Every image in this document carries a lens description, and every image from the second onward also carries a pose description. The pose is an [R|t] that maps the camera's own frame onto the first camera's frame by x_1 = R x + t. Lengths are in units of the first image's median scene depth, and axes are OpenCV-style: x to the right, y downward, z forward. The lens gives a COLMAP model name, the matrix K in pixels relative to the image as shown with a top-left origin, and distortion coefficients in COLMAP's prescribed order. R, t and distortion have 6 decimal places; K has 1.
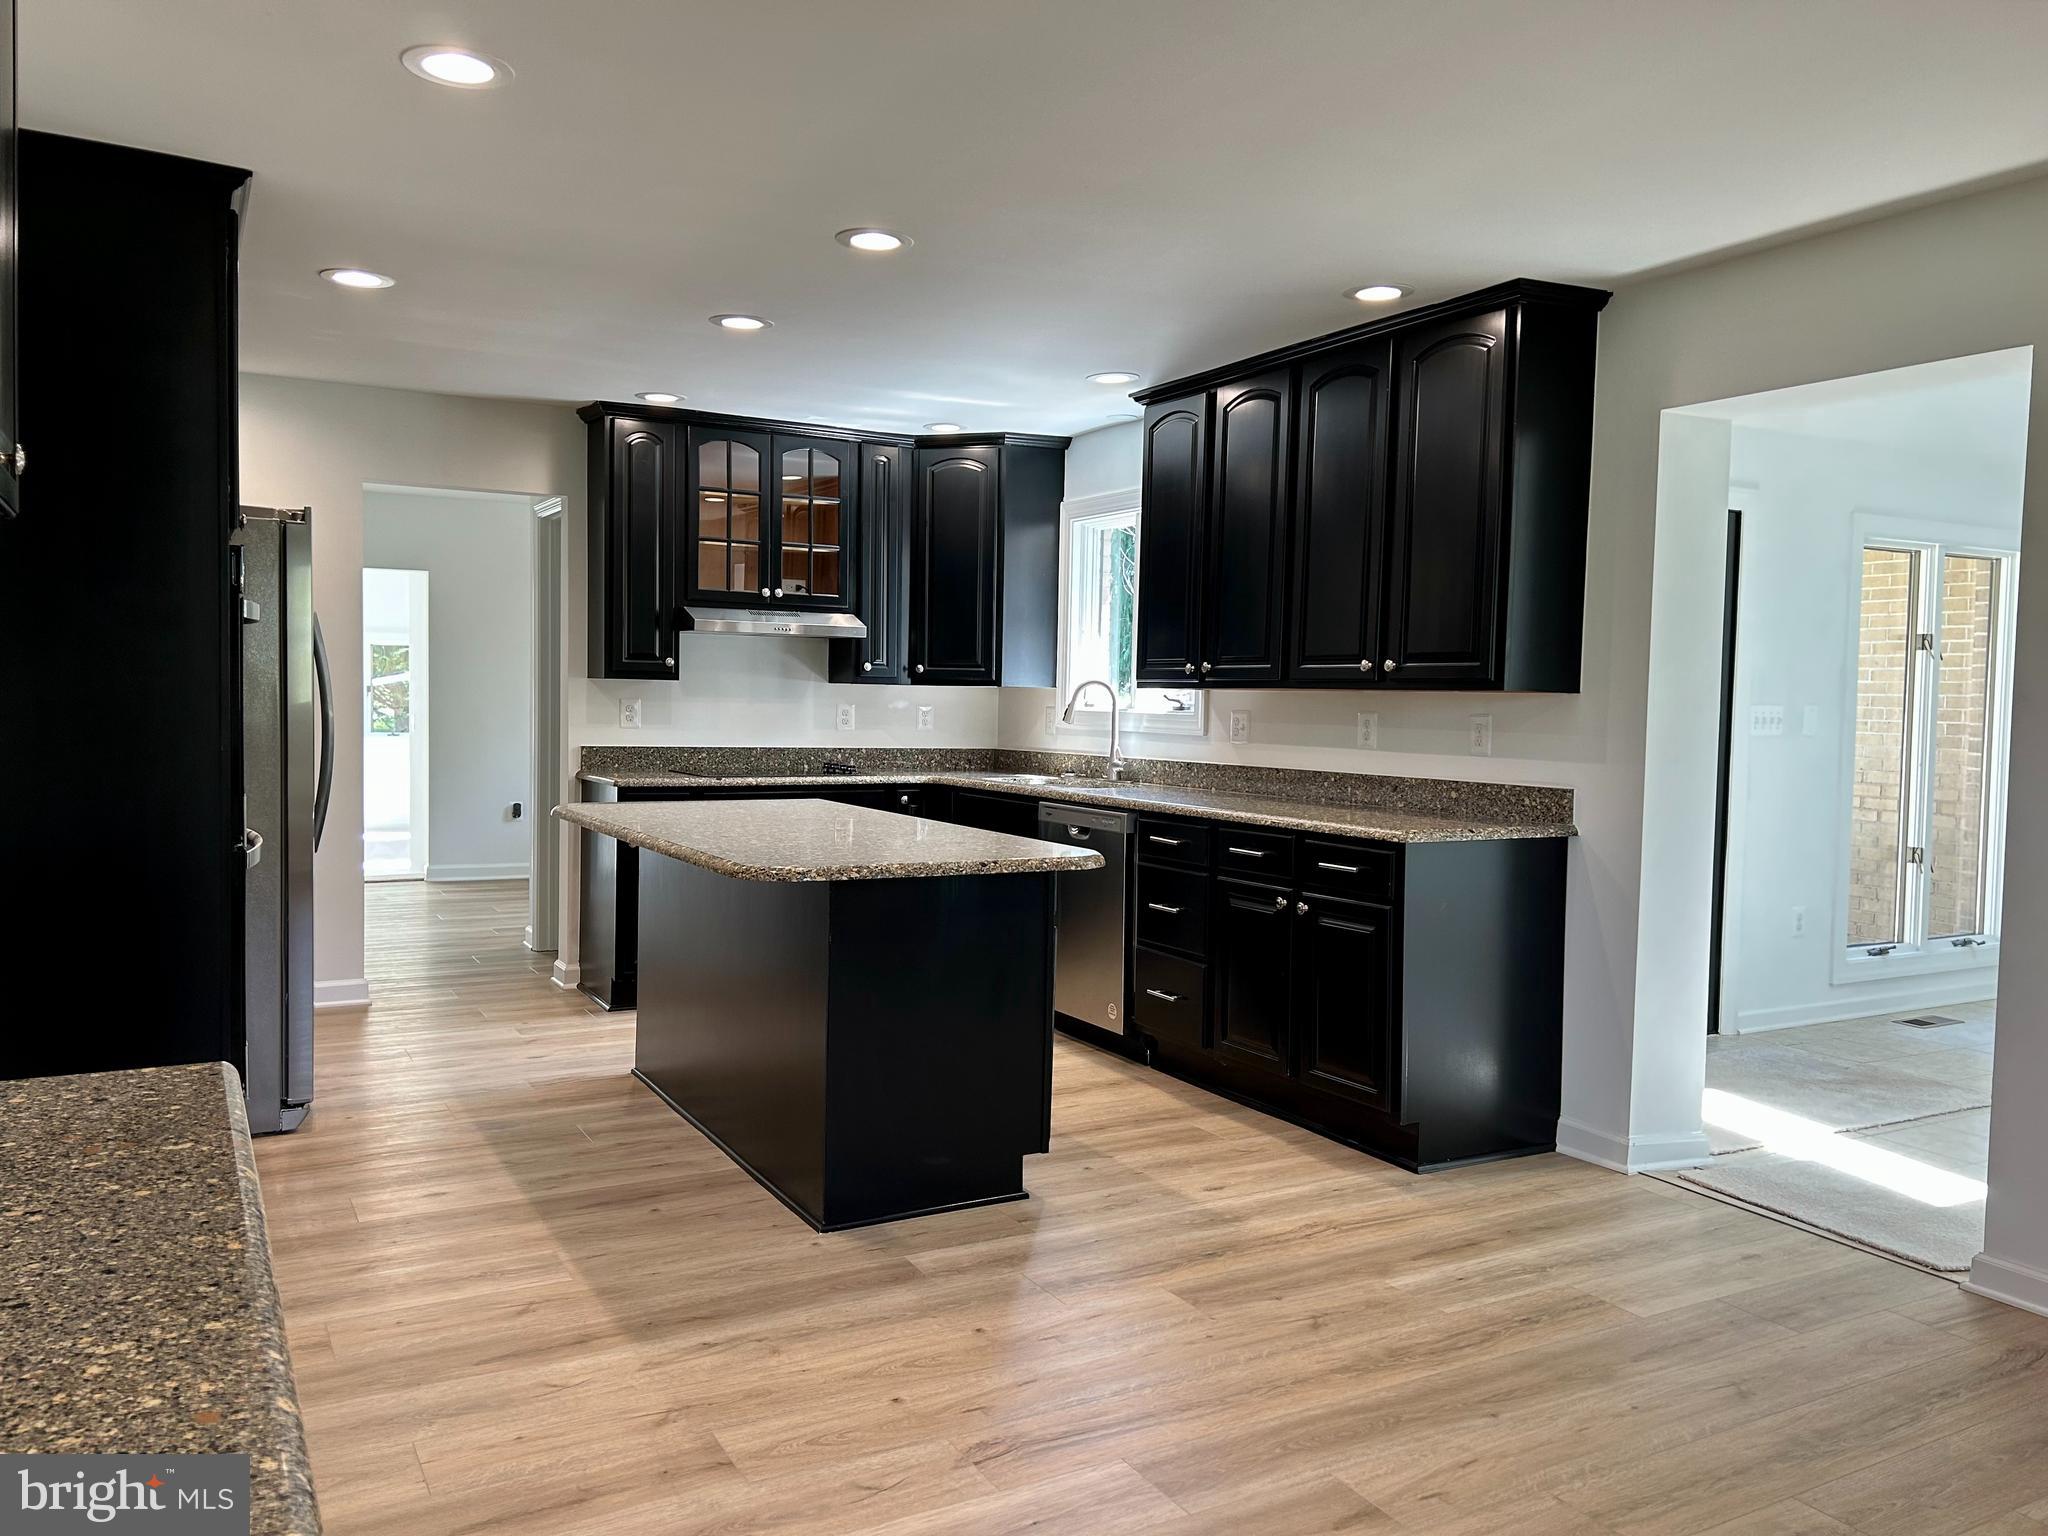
lens RADIAL K [[1564.1, 0, 1024.0], [0, 1564.1, 768.0], [0, 0, 1]] dist [0.065707, -0.066834]
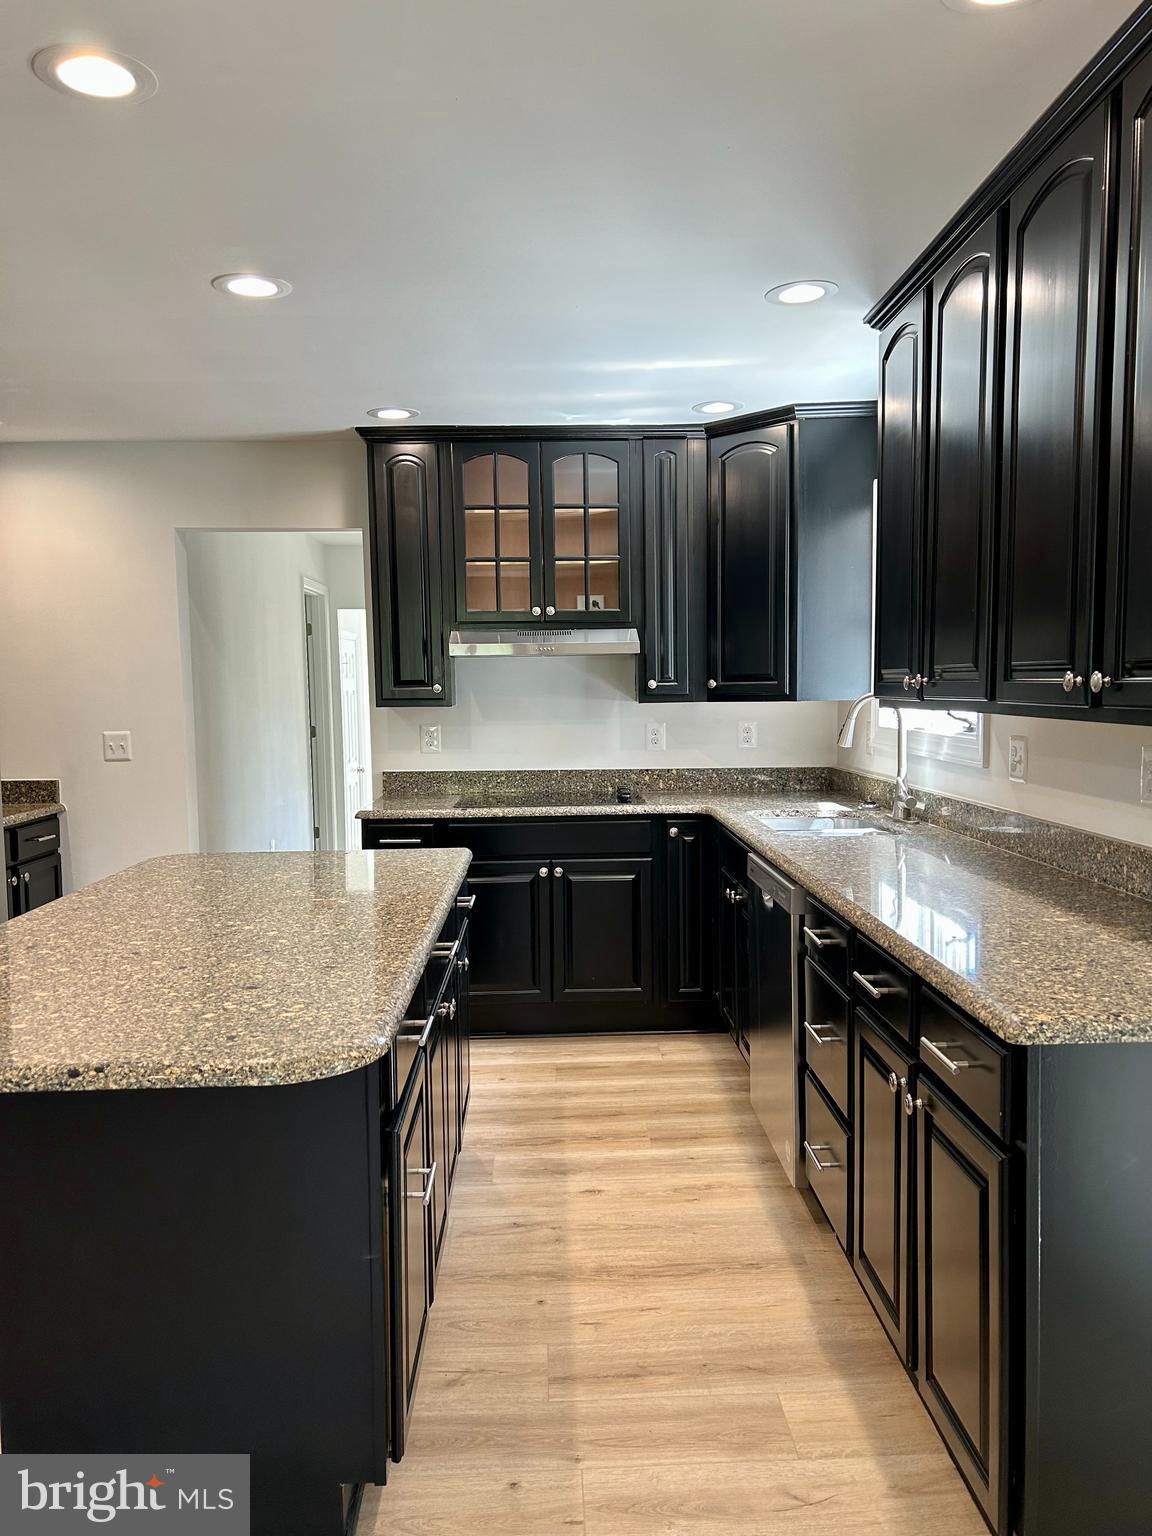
lens RADIAL K [[1173.1, 0, 587.0], [0, 1173.1, 769.1], [0, 0, 1]] dist [0.065707, -0.066834]
pose [[0.889956, 0.002520, -0.456040, 0.187660], [0.009017, 0.999692, 0.023121, -0.032239], [0.455958, -0.024689, 0.889659, 0.381526]]
